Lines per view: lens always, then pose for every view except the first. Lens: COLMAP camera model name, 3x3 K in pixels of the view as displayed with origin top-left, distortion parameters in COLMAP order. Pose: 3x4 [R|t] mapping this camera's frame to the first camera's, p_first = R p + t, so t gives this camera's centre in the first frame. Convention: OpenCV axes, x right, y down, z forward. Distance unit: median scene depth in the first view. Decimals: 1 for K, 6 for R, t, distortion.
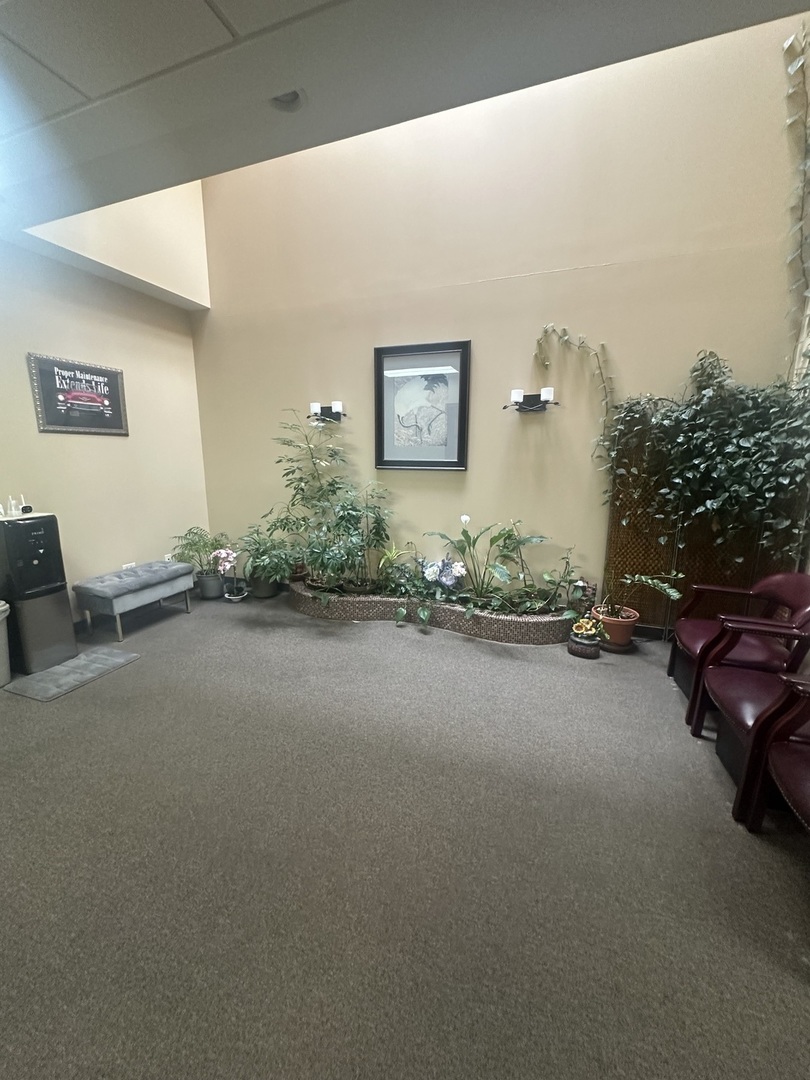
lens RADIAL K [[431.2, 0, 403.7], [0, 431.2, 539.0], [0, 0, 1]] dist [-0.002824, 0.000389]
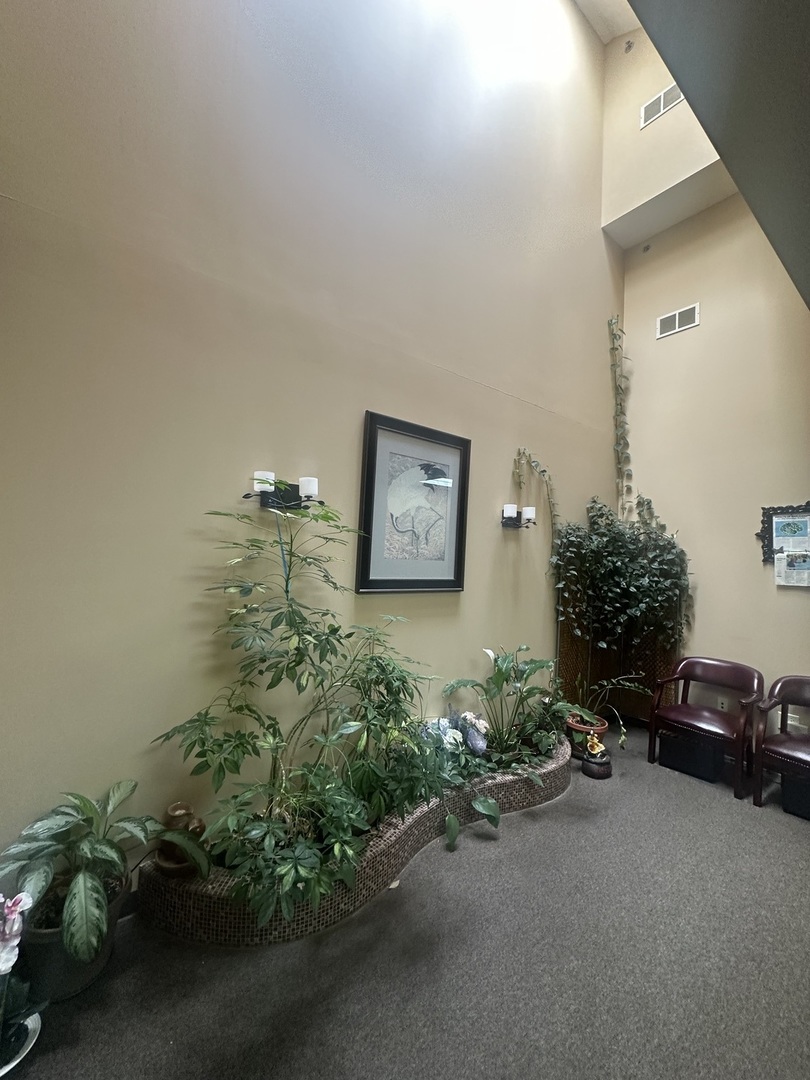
lens RADIAL K [[431.8, 0, 404.2], [0, 431.8, 538.6], [0, 0, 1]] dist [-0.001894, 0.000481]
pose [[0.532539, 0.047912, 0.845048, -0.607003], [0.121569, 0.983715, -0.132385, -0.166277], [-0.837629, 0.173232, 0.518042, 0.676292]]
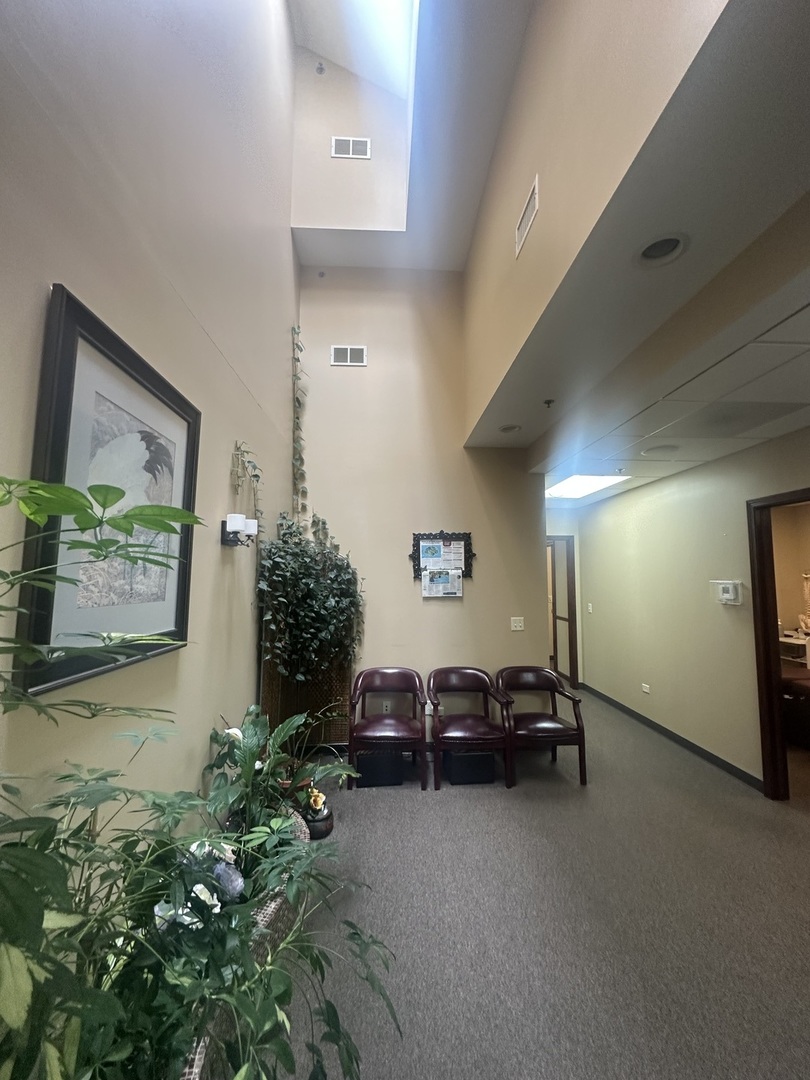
lens RADIAL K [[431.8, 0, 404.2], [0, 431.8, 538.6], [0, 0, 1]] dist [-0.001894, 0.000481]
pose [[-0.384990, 0.080591, 0.919395, -0.435635], [0.173074, 0.984811, -0.013851, -0.237256], [-0.906547, 0.153791, -0.393091, 0.970295]]
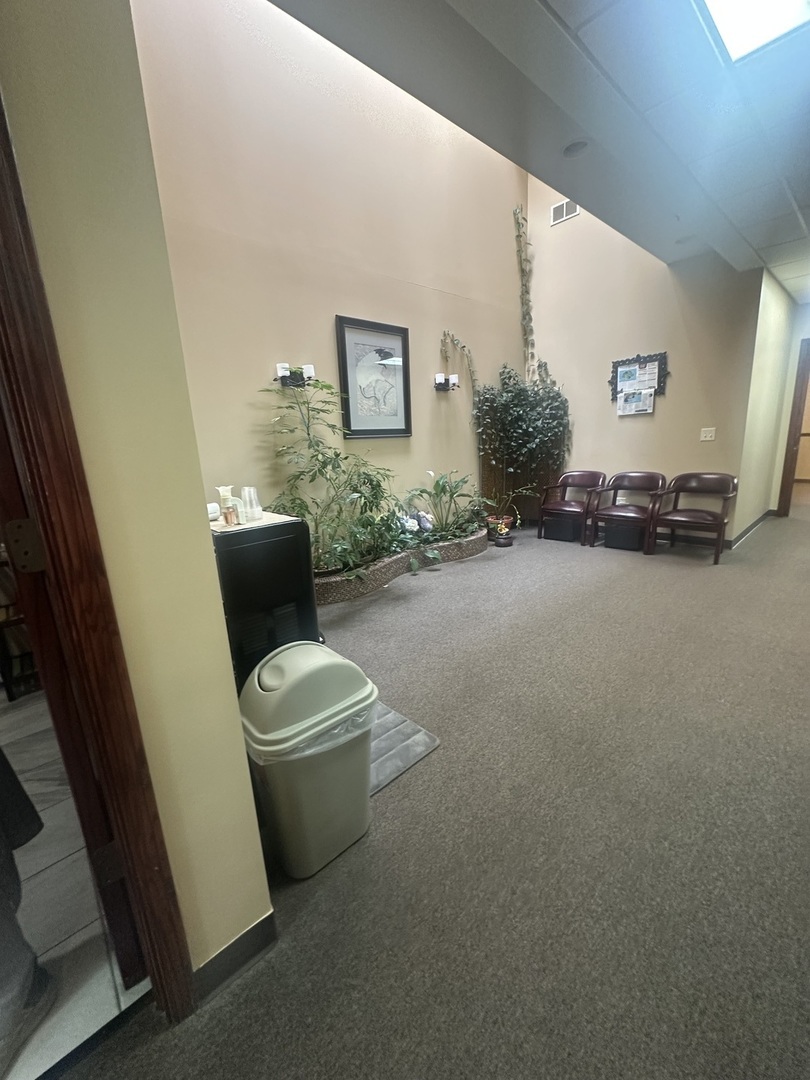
lens RADIAL K [[432.2, 0, 404.2], [0, 432.2, 538.5], [0, 0, 1]] dist [-0.001700, 0.000248]
pose [[0.457278, -0.221972, 0.861177, -1.005215], [0.220434, 0.966422, 0.132050, -0.046748], [-0.861572, 0.129449, 0.490854, 0.466744]]
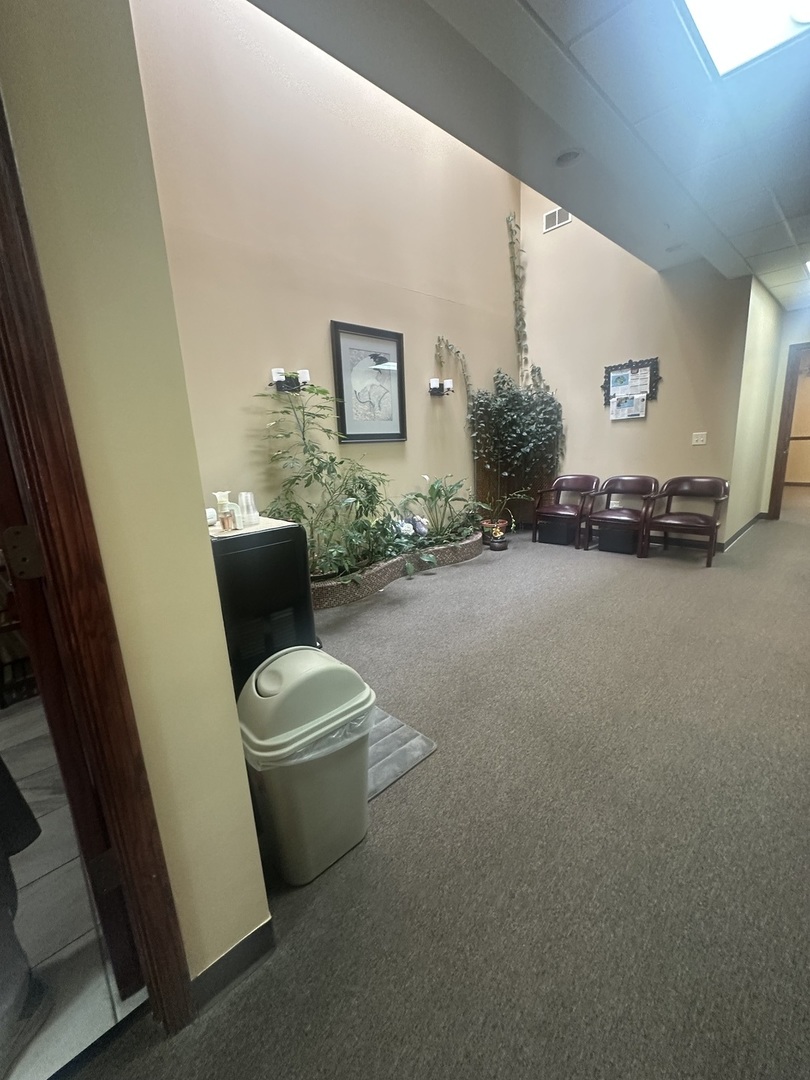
lens RADIAL K [[432.2, 0, 404.2], [0, 432.2, 538.5], [0, 0, 1]] dist [-0.001700, 0.000248]
pose [[0.446049, -0.215737, 0.868618, -1.007553], [0.222363, 0.966796, 0.125934, -0.047879], [-0.866946, 0.136976, 0.479211, 0.467209]]
